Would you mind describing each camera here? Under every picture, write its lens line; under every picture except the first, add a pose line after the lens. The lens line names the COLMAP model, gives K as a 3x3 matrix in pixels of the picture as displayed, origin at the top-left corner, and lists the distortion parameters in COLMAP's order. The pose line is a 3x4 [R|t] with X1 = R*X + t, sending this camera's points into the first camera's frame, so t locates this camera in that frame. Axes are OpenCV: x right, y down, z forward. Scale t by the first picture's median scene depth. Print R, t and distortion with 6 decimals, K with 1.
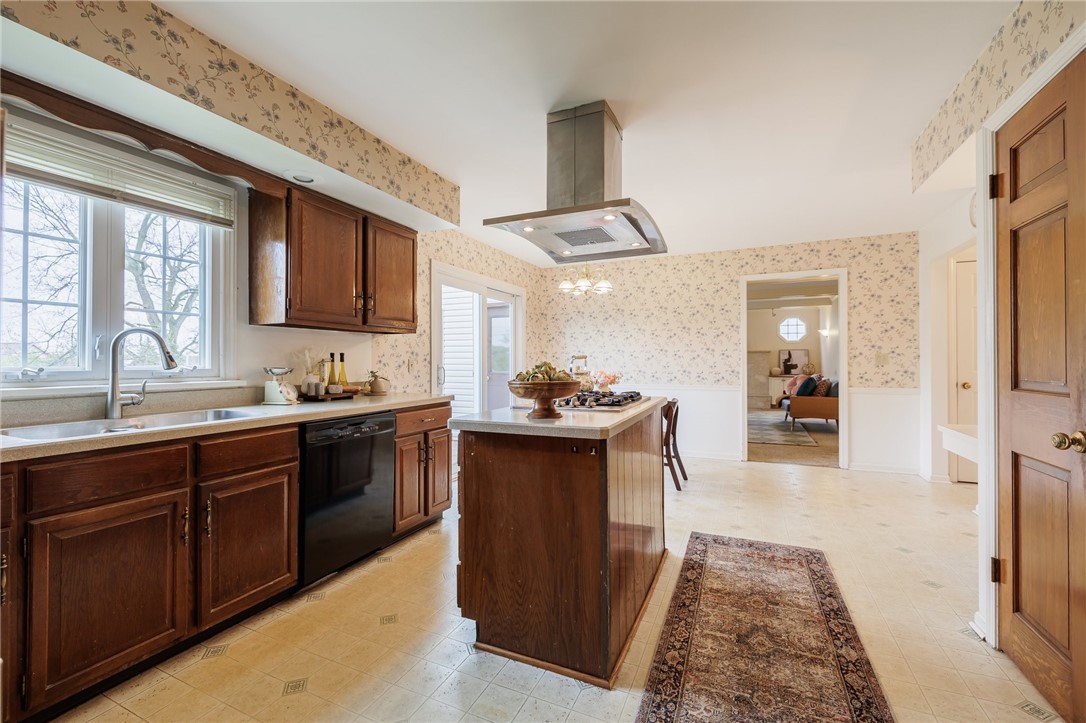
lens RADIAL K [[452.6, 0, 539.7], [0, 452.6, 357.0], [0, 0, 1]] dist [-0.000366, 0.000127]
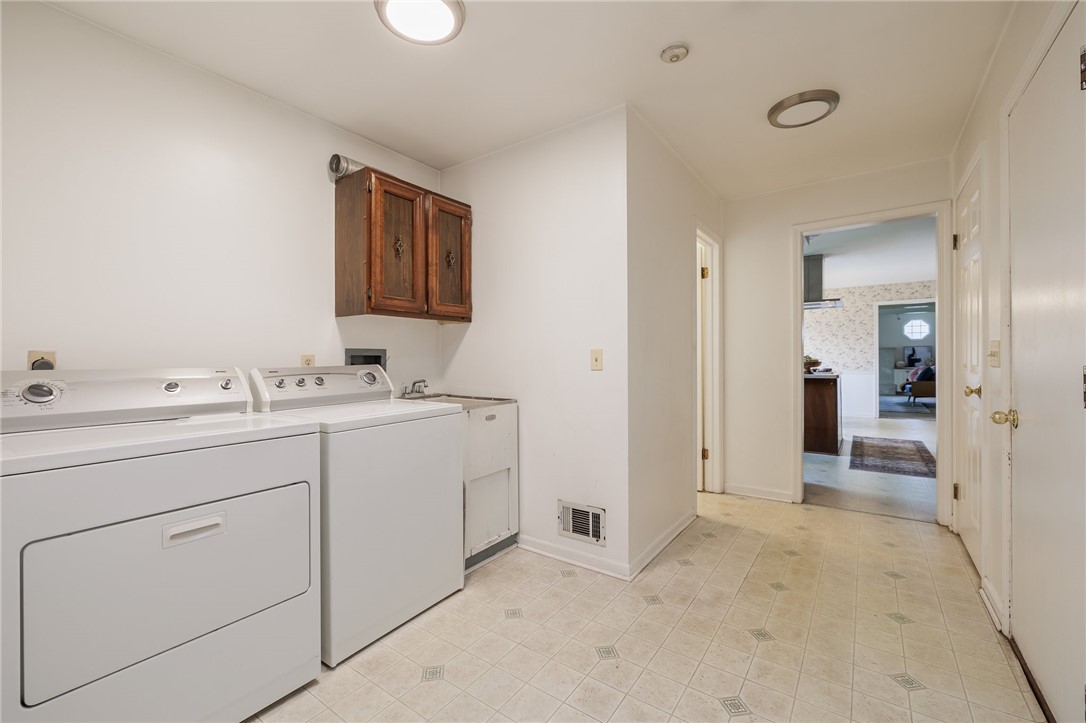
lens RADIAL K [[452.6, 0, 539.7], [0, 452.6, 357.0], [0, 0, 1]] dist [-0.000366, 0.000127]
pose [[0.980881, -0.001012, -0.194608, -0.680545], [0.002724, 0.999960, 0.008531, -0.003910], [0.194591, -0.008898, 0.980844, -1.348617]]
